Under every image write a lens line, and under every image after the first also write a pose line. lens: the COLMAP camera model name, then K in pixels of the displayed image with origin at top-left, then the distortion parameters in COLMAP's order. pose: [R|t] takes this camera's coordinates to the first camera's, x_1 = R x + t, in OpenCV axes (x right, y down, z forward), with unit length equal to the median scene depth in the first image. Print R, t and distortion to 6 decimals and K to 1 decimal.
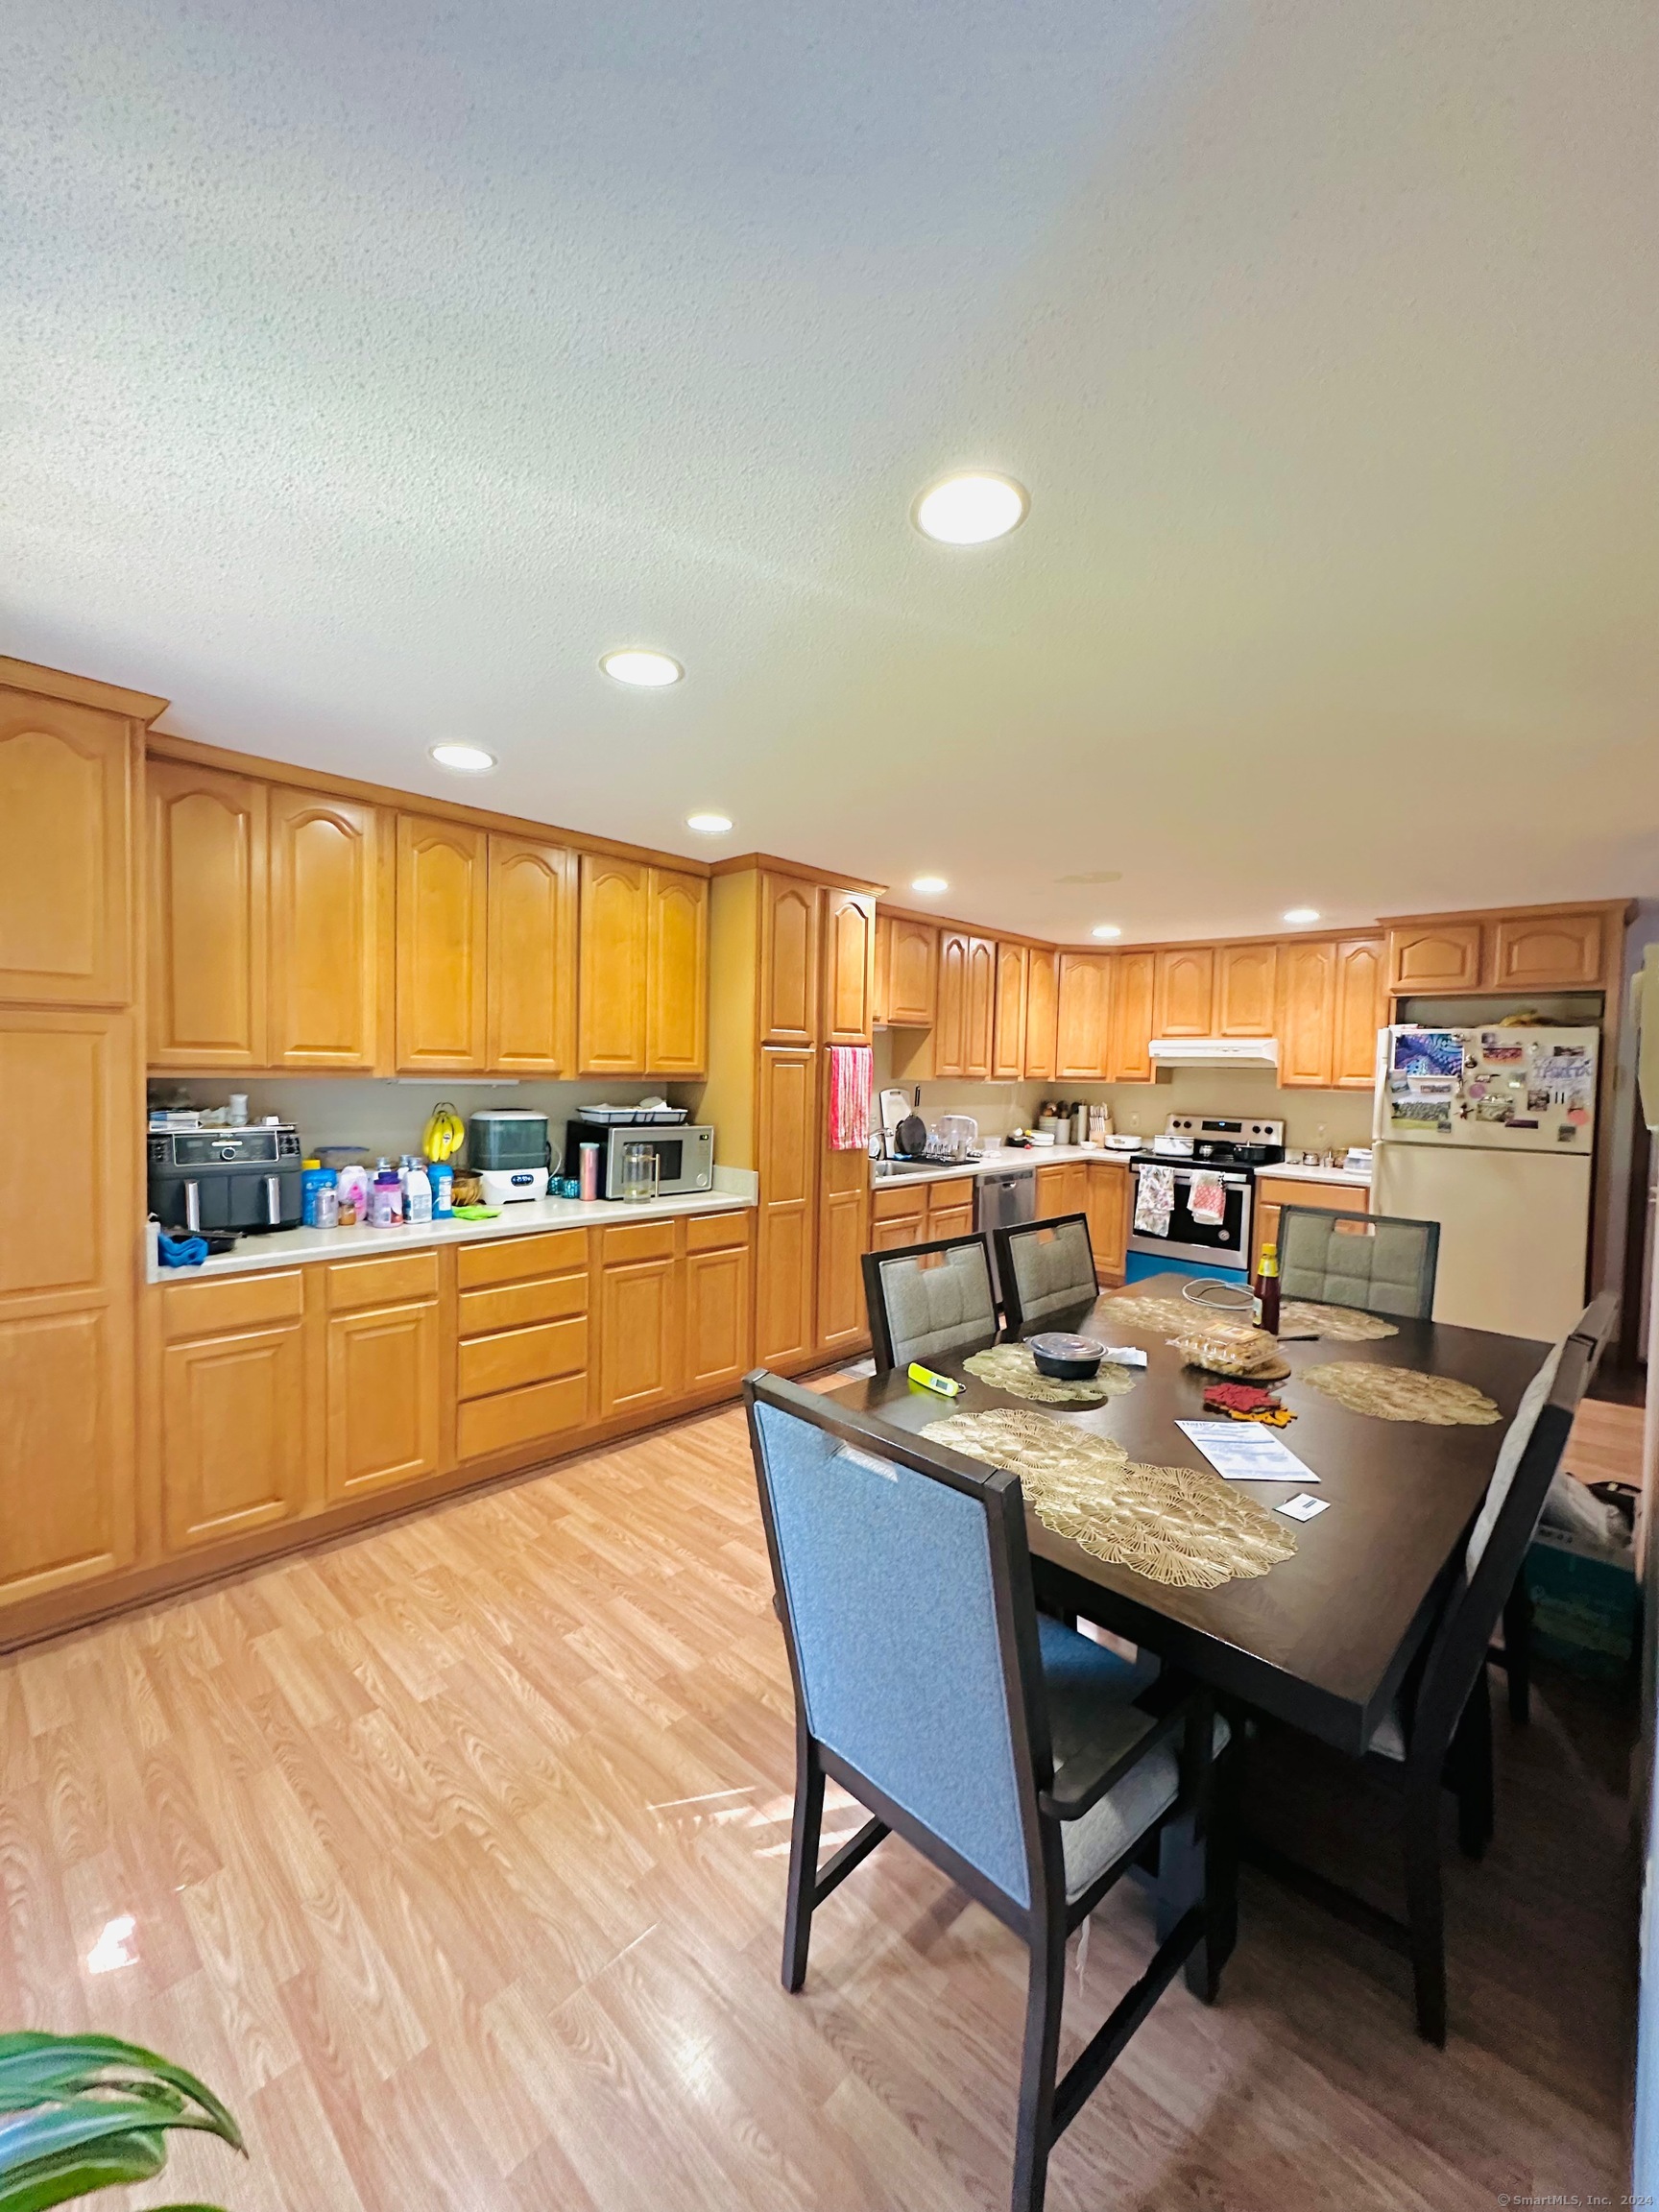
lens RADIAL K [[878.6, 0, 829.5], [0, 878.6, 1106.0], [0, 0, 1]] dist [0.001066, 0.000090]
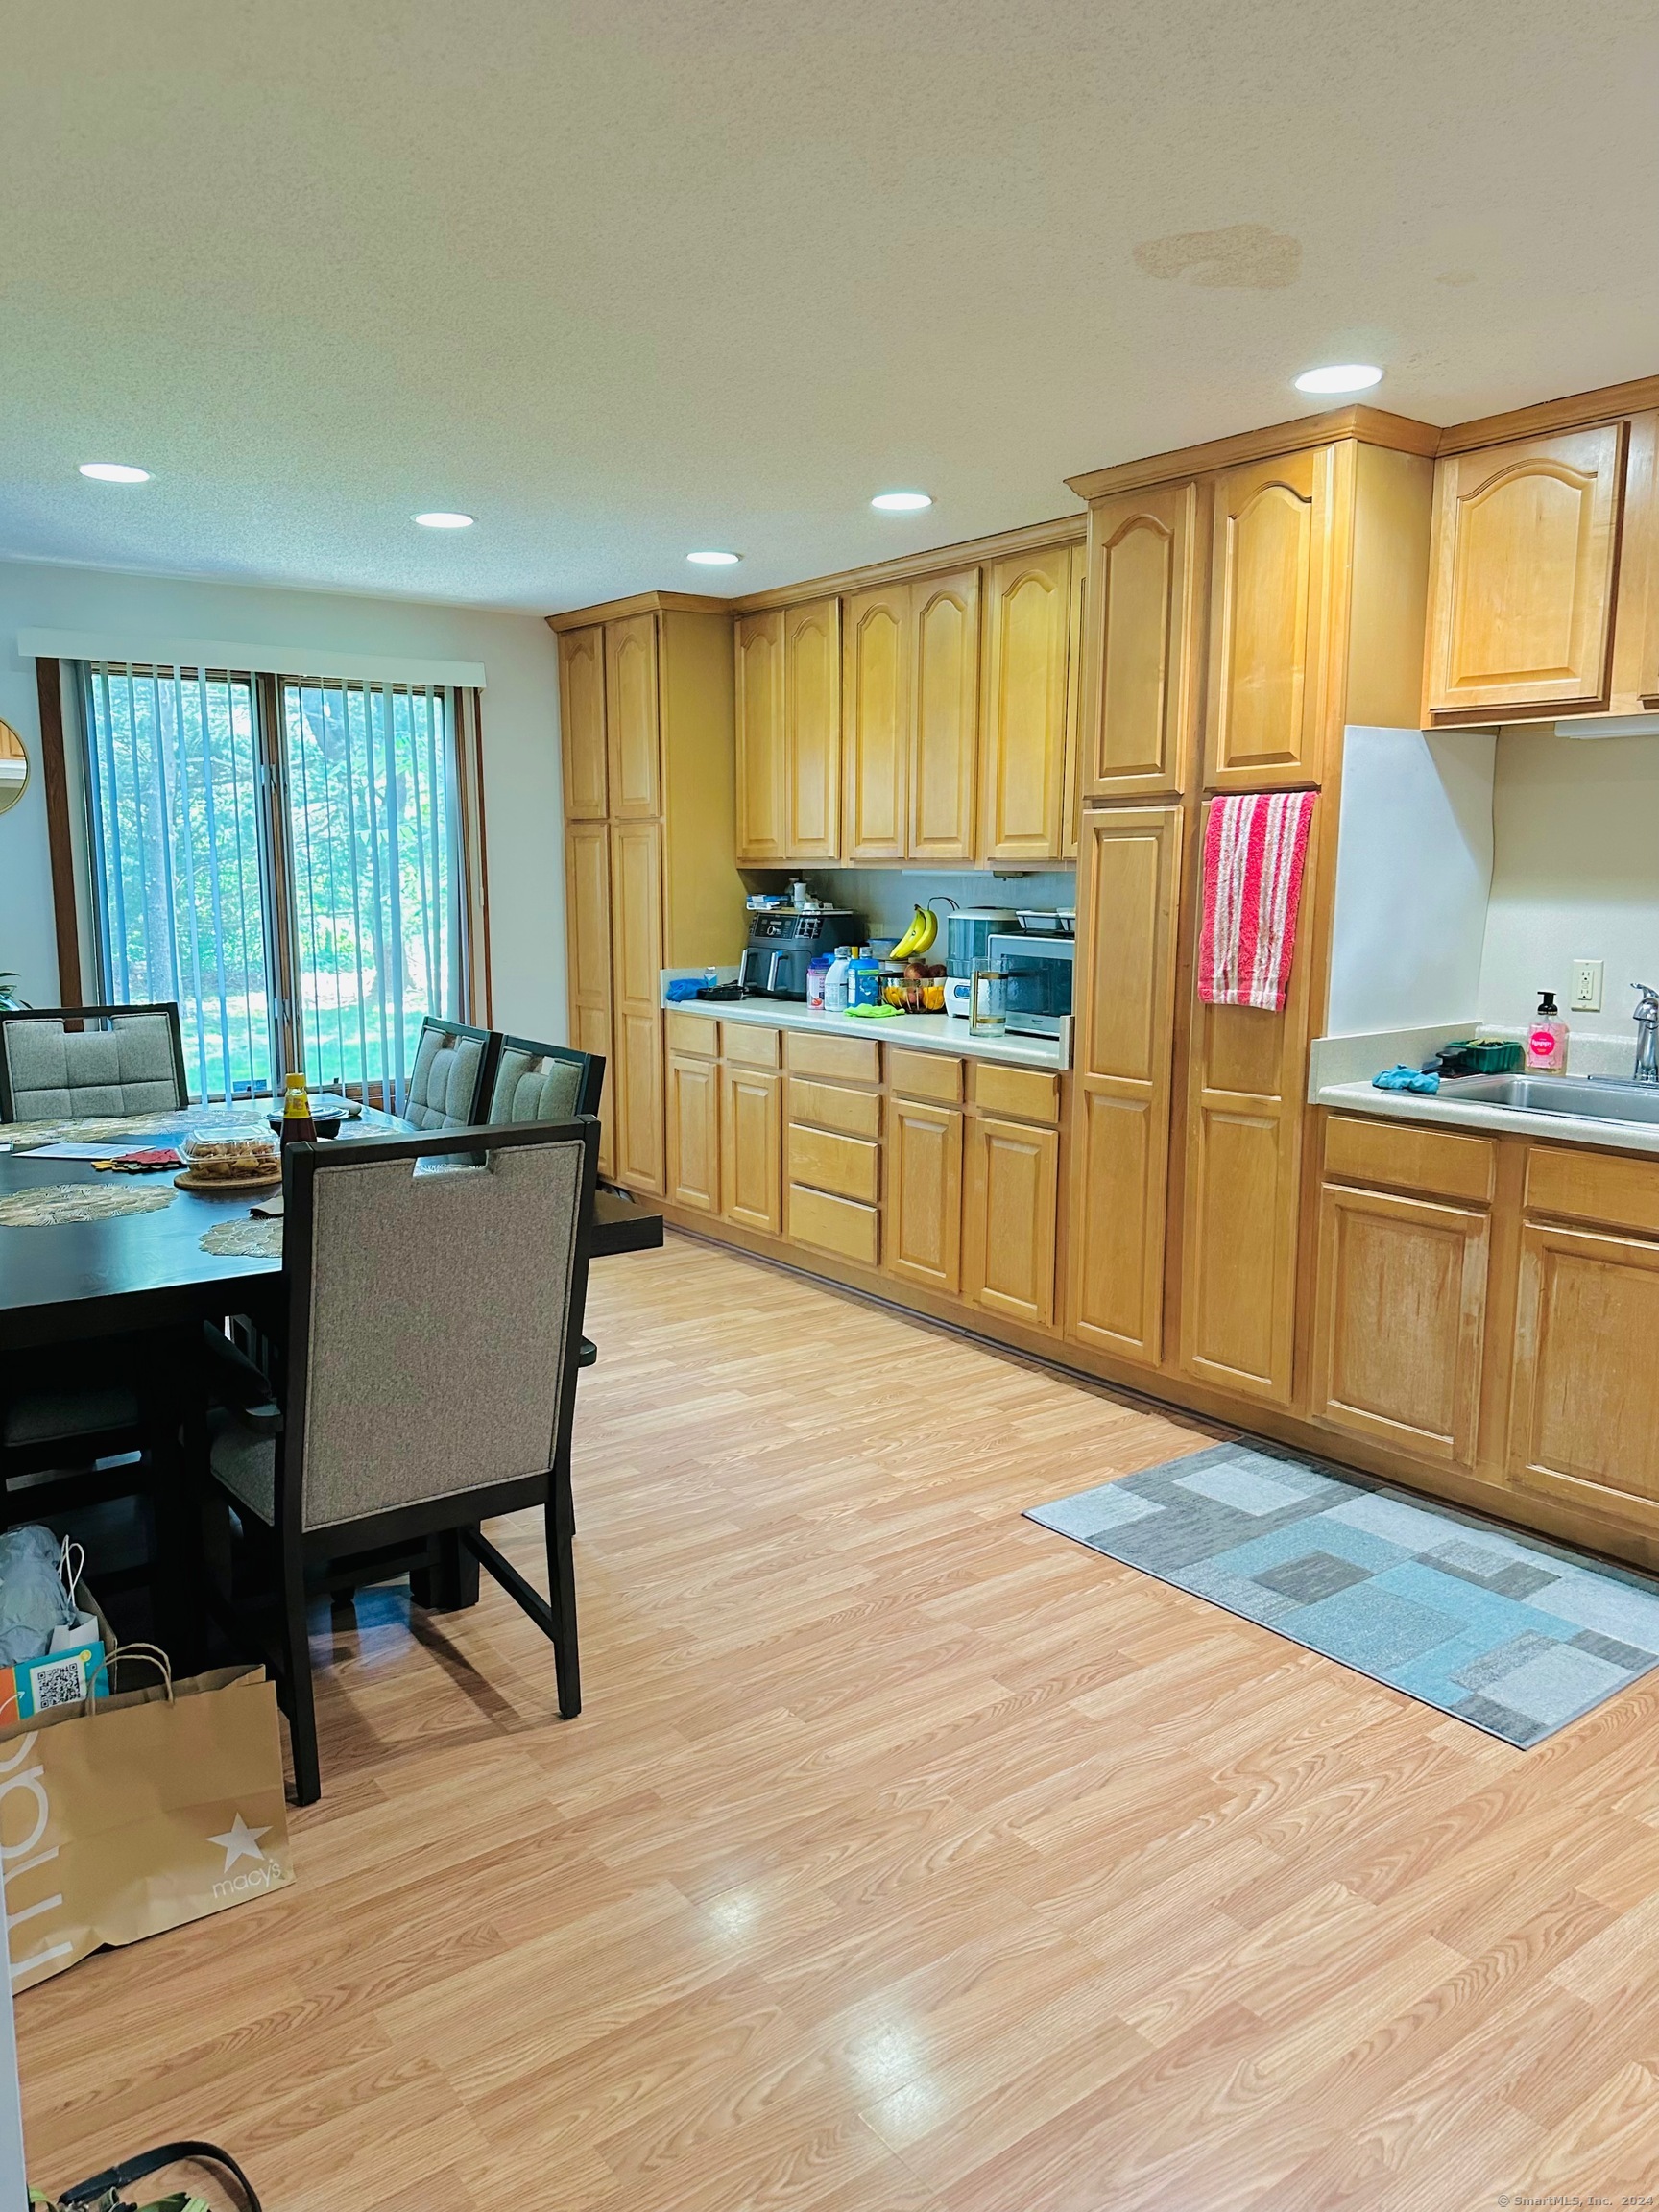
lens RADIAL K [[1512.4, 0, 829.5], [0, 1512.4, 1106.0], [0, 0, 1]] dist [0.002053, 0.000196]
pose [[-0.196840, 0.133245, -0.971339, 1.055268], [-0.036659, 0.989029, 0.143100, -0.009523], [0.979750, 0.063776, -0.189796, 1.109174]]
